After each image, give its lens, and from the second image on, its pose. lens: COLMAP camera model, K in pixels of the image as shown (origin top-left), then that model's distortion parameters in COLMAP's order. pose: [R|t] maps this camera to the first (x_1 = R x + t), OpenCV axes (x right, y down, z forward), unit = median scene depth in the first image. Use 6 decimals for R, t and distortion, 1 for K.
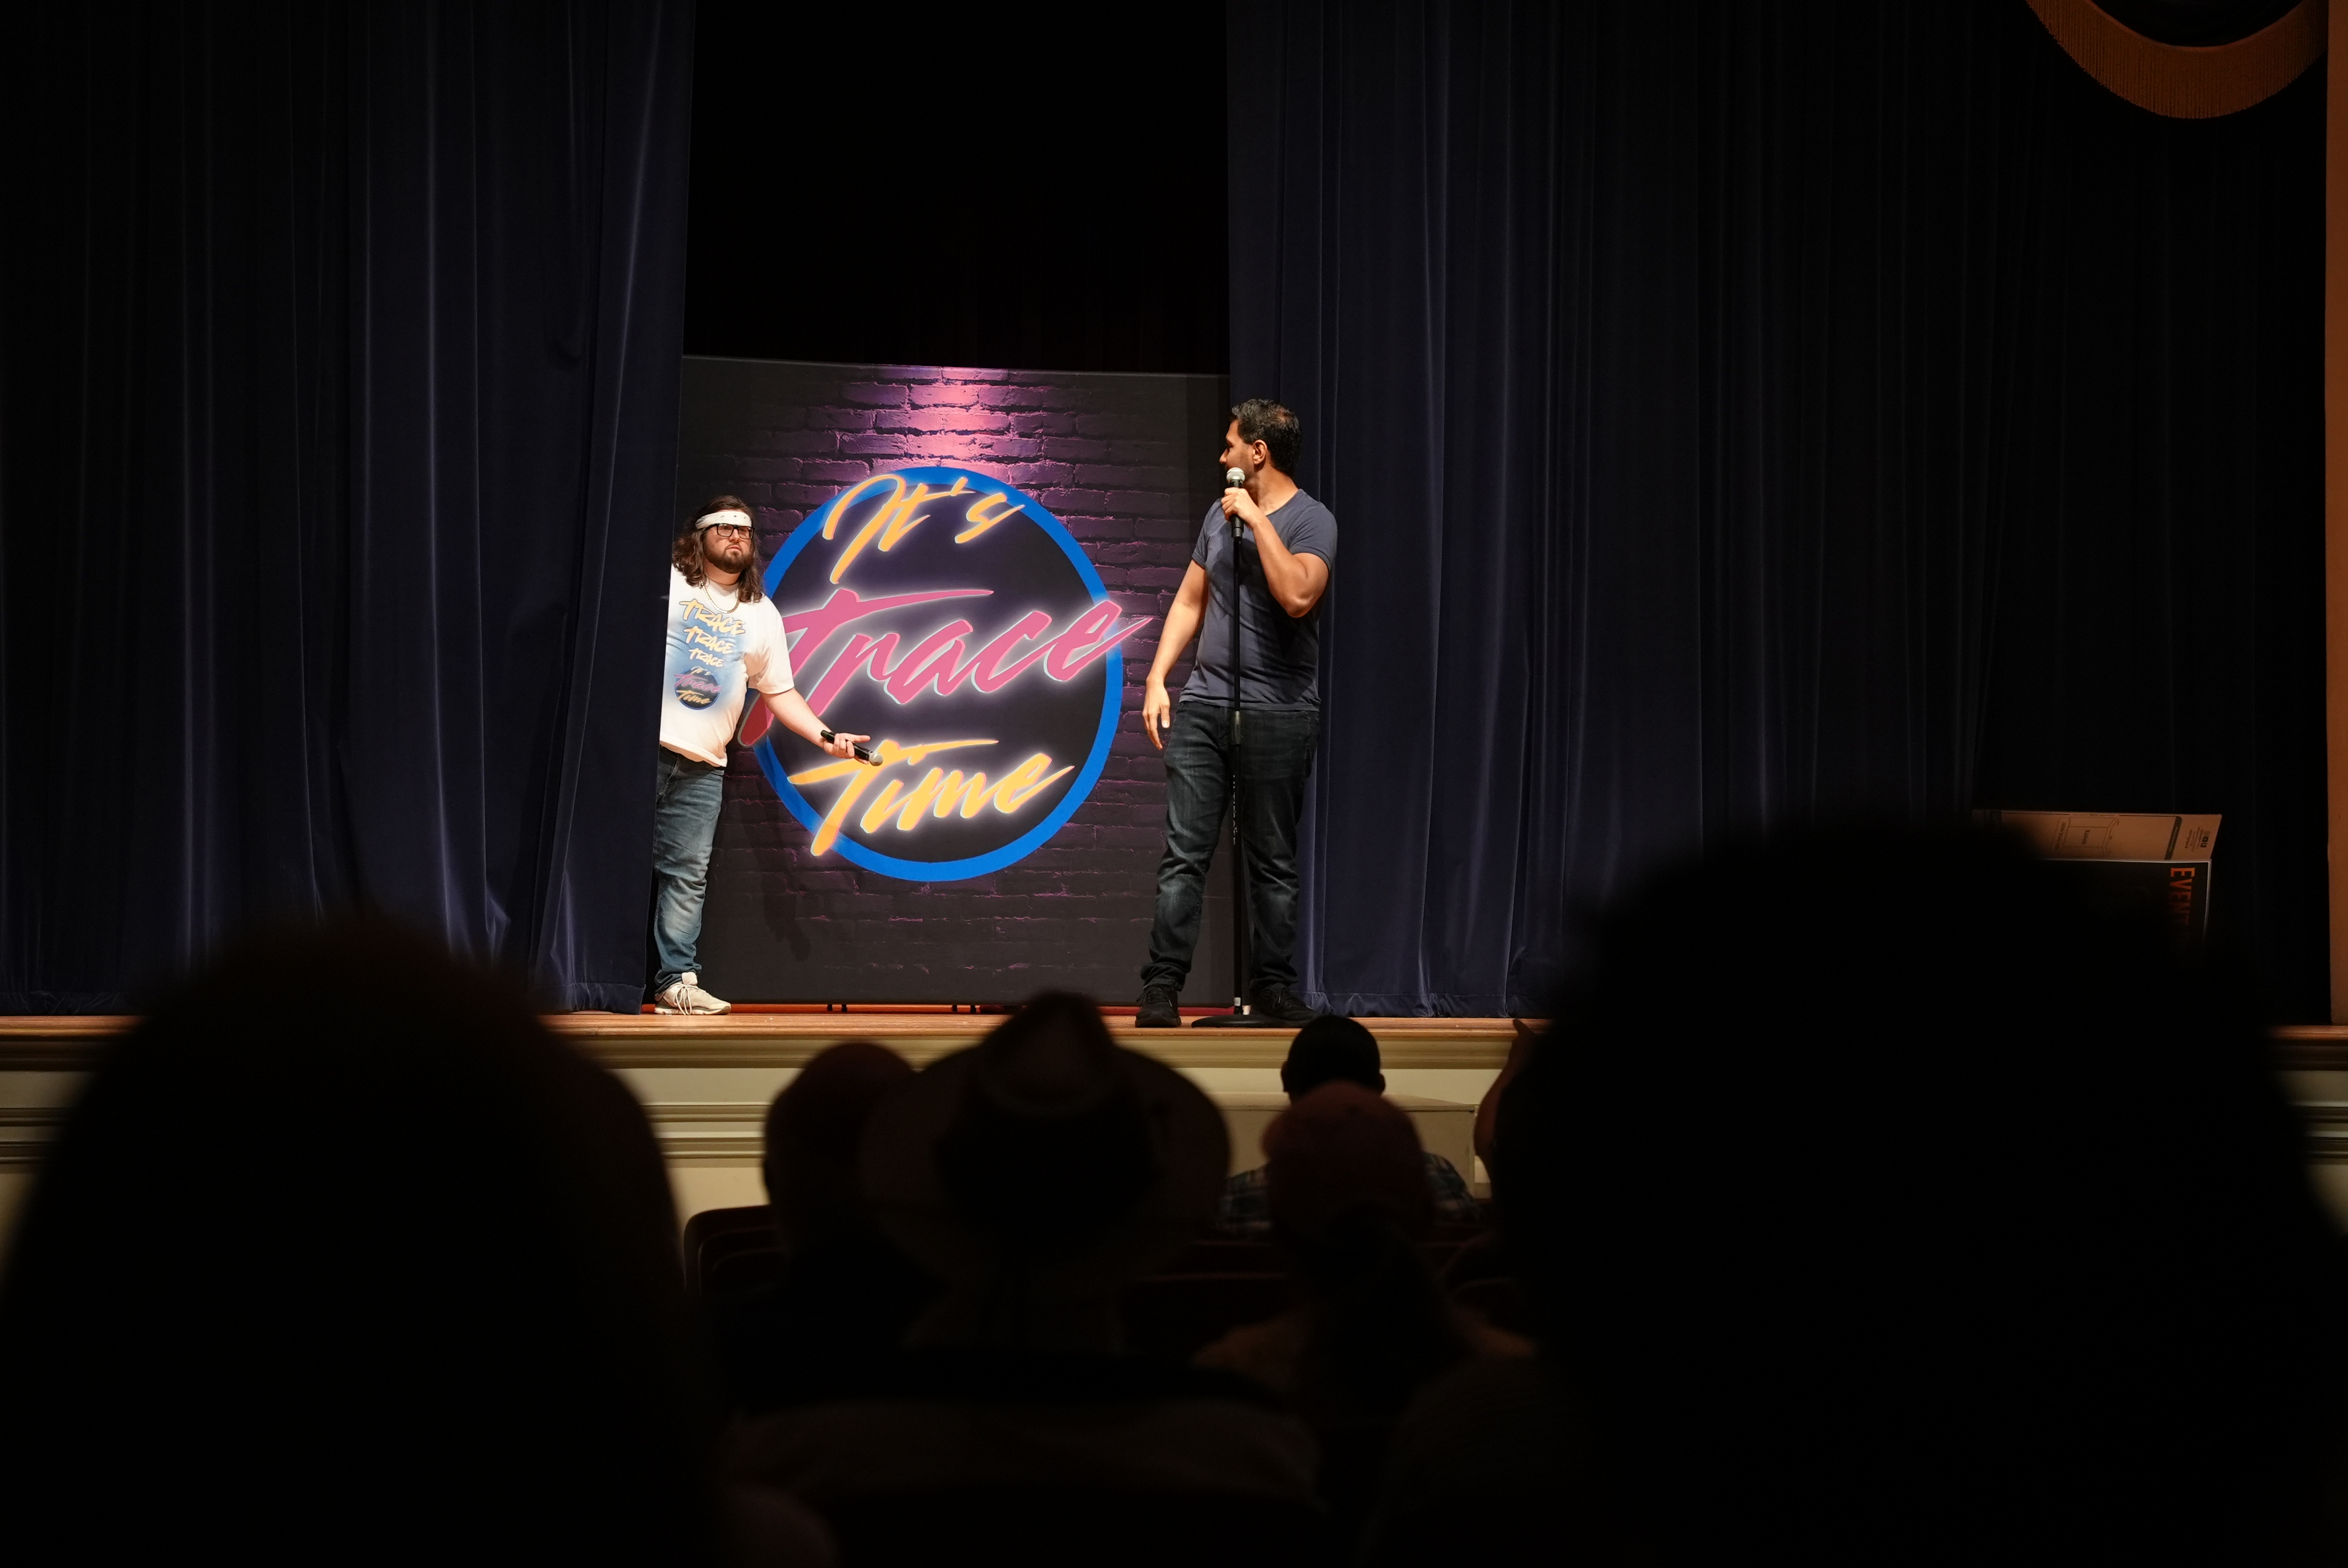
lens RADIAL K [[4469.3, 0, 1162.1], [0, 4469.3, 761.6], [0, 0, 1]] dist [0.330843, 0.000000]
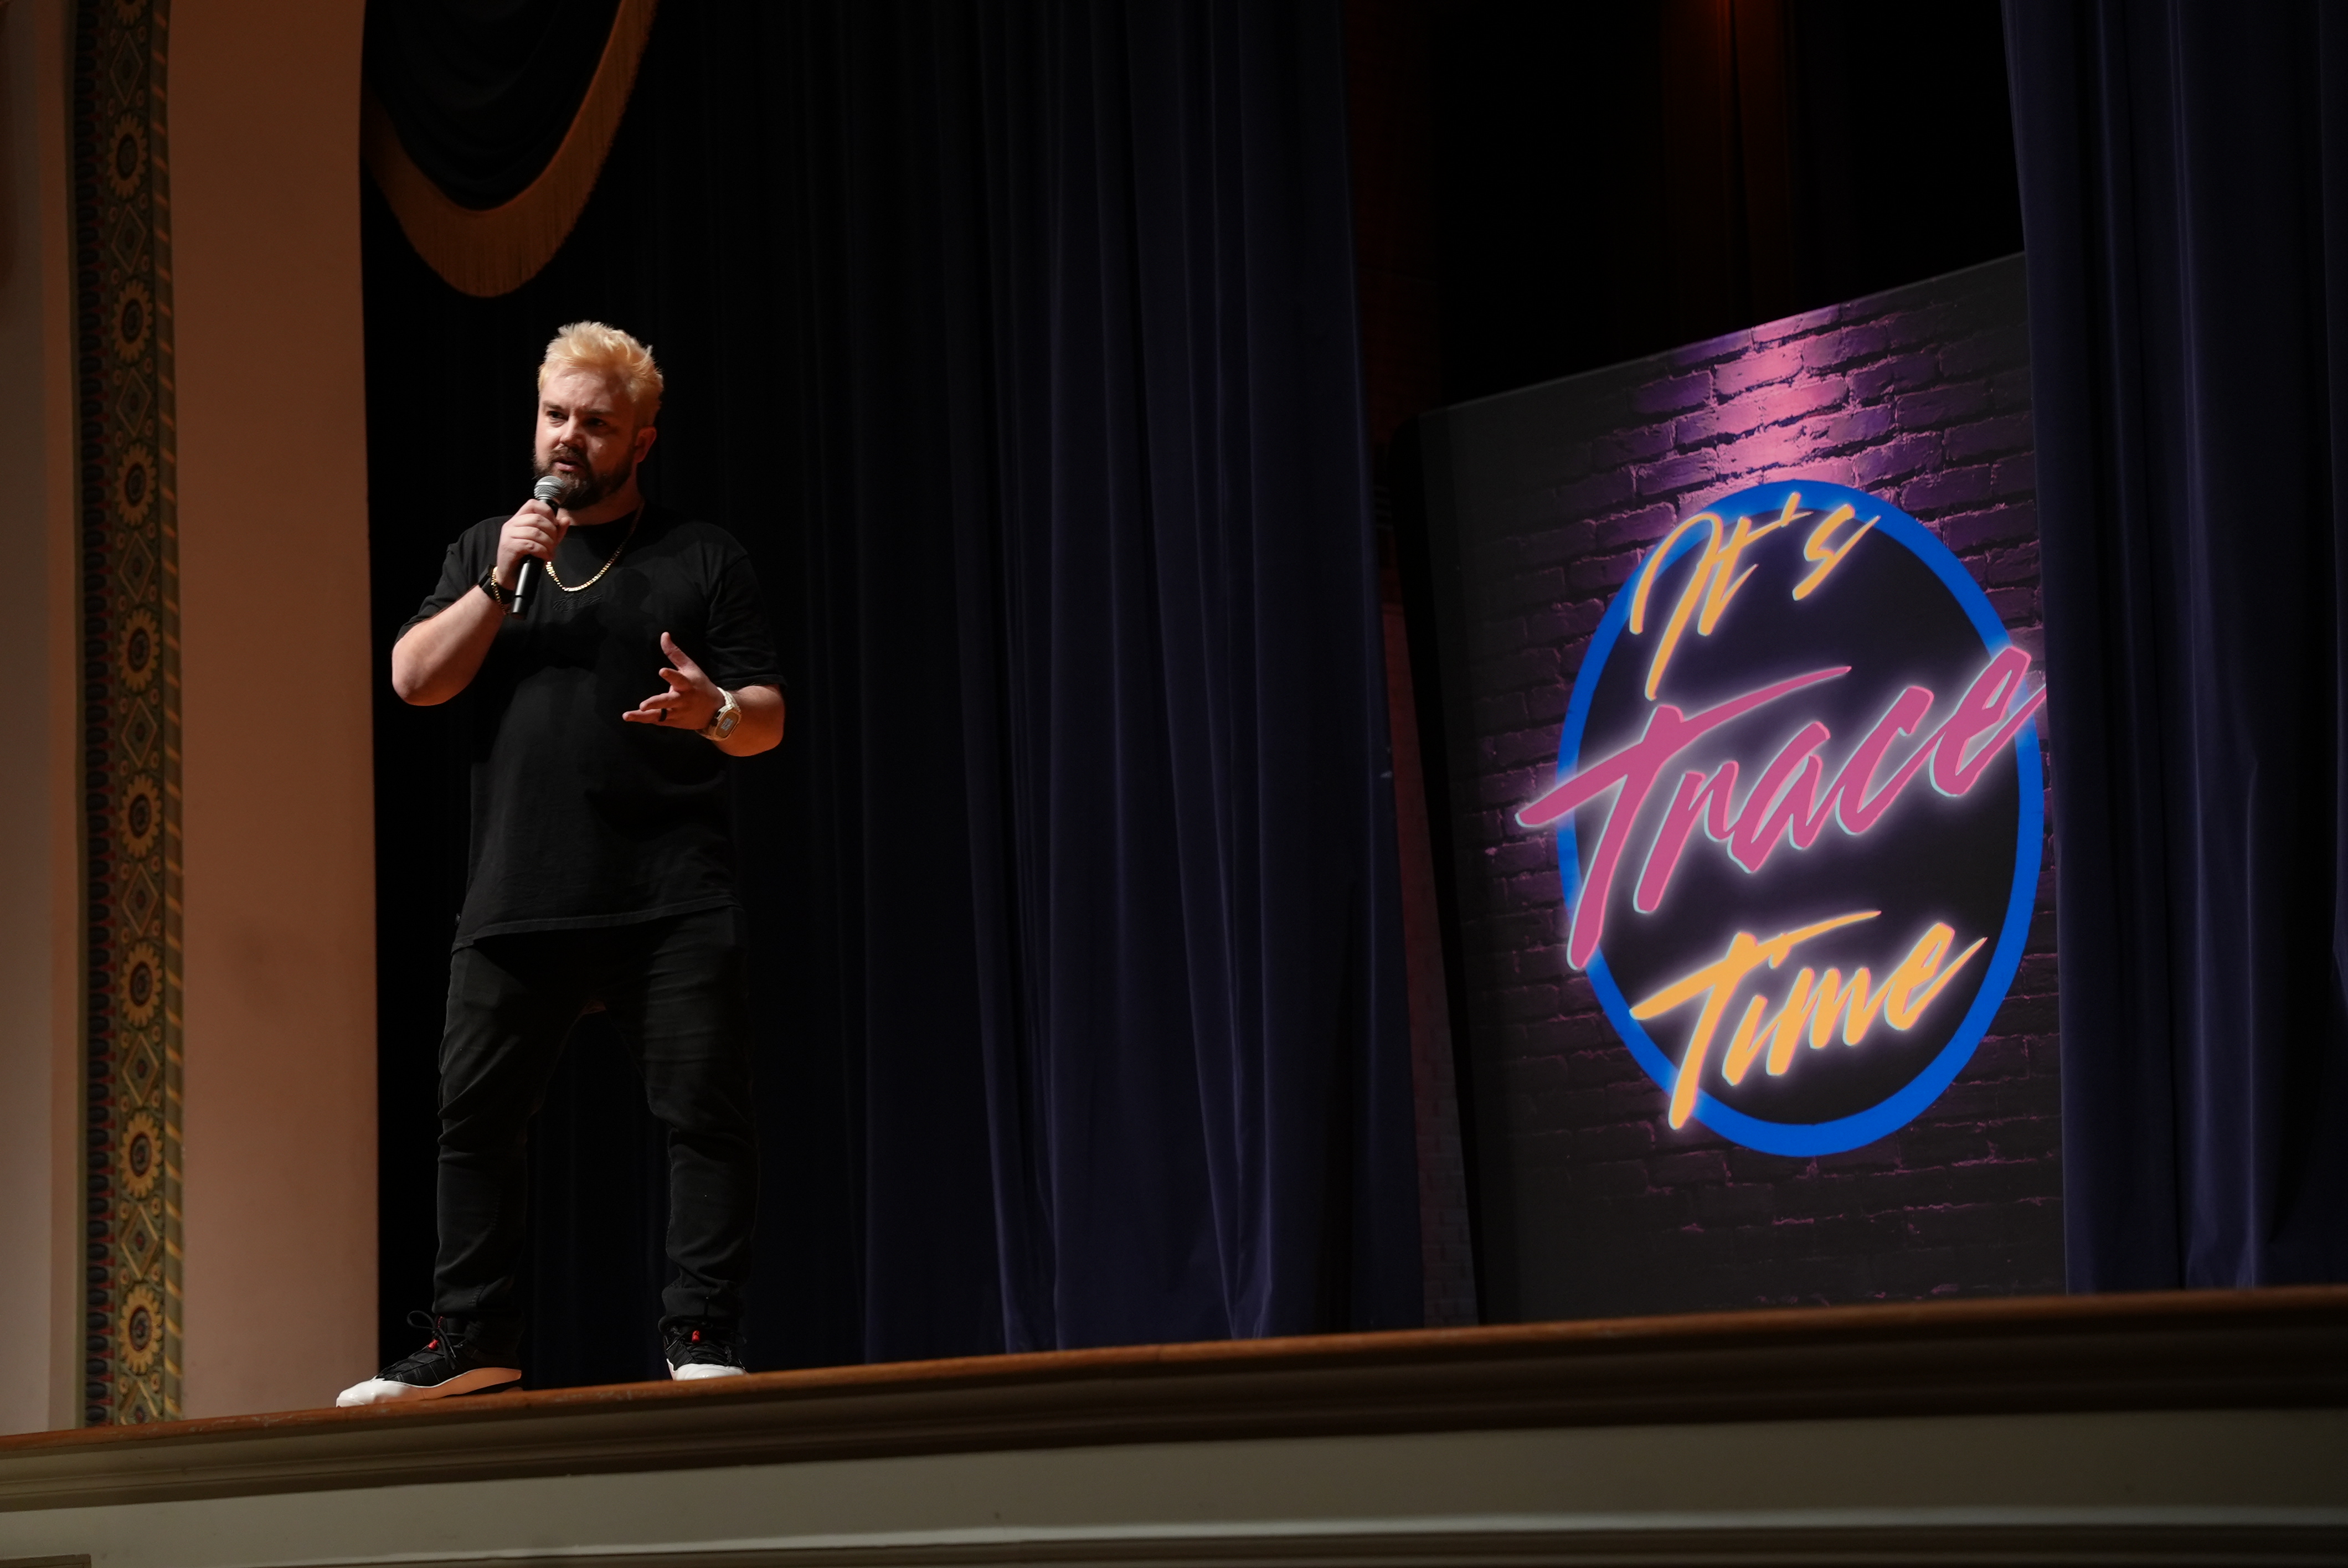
lens RADIAL K [[4469.3, 0, 1182.8], [0, 4469.3, 768.1], [0, 0, 1]] dist [0.330843, 0.000000]
pose [[0.521116, -0.154446, -0.839395, 0.424992], [0.089033, 0.987962, -0.126508, 0.044566], [0.848829, -0.008809, 0.528594, 0.602331]]
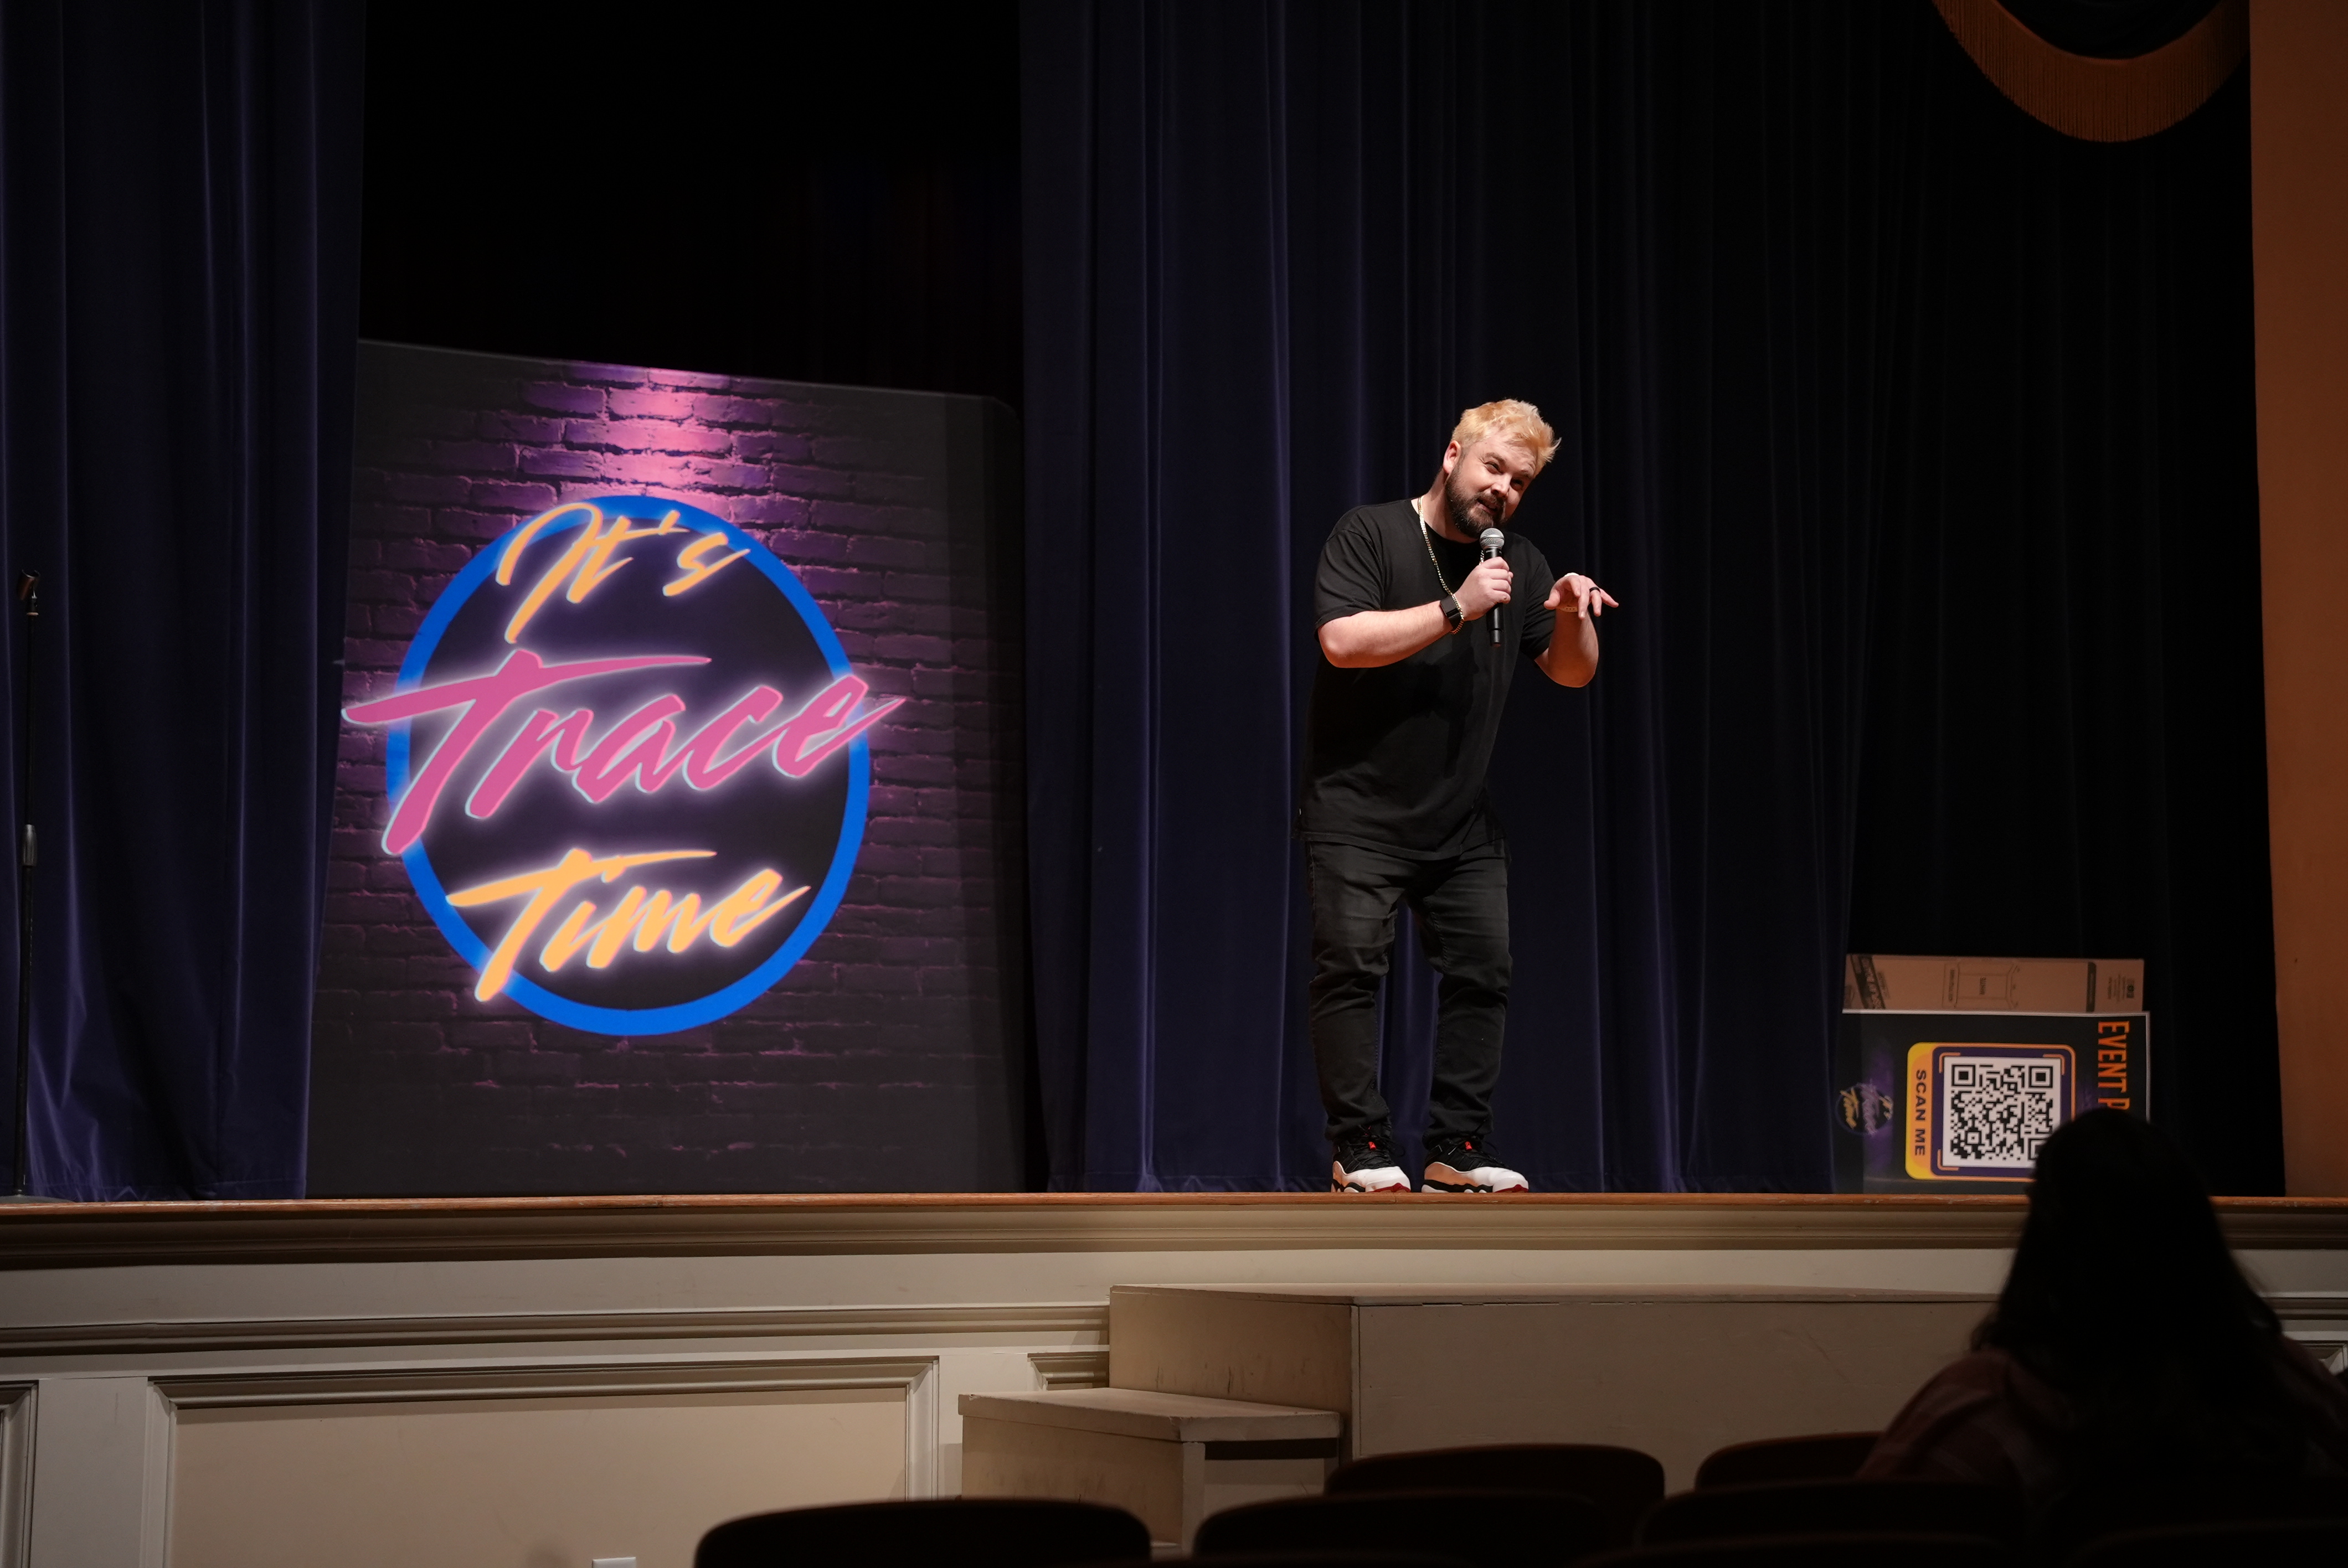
lens RADIAL K [[4469.3, 0, 1137.4], [0, 4469.3, 764.6], [0, 0, 1]] dist [0.330843, 0.000000]
pose [[0.966247, 0.017069, 0.257050, -0.165627], [-0.004333, 0.998738, -0.050032, 0.018623], [-0.257580, 0.047230, 0.965102, 0.234484]]
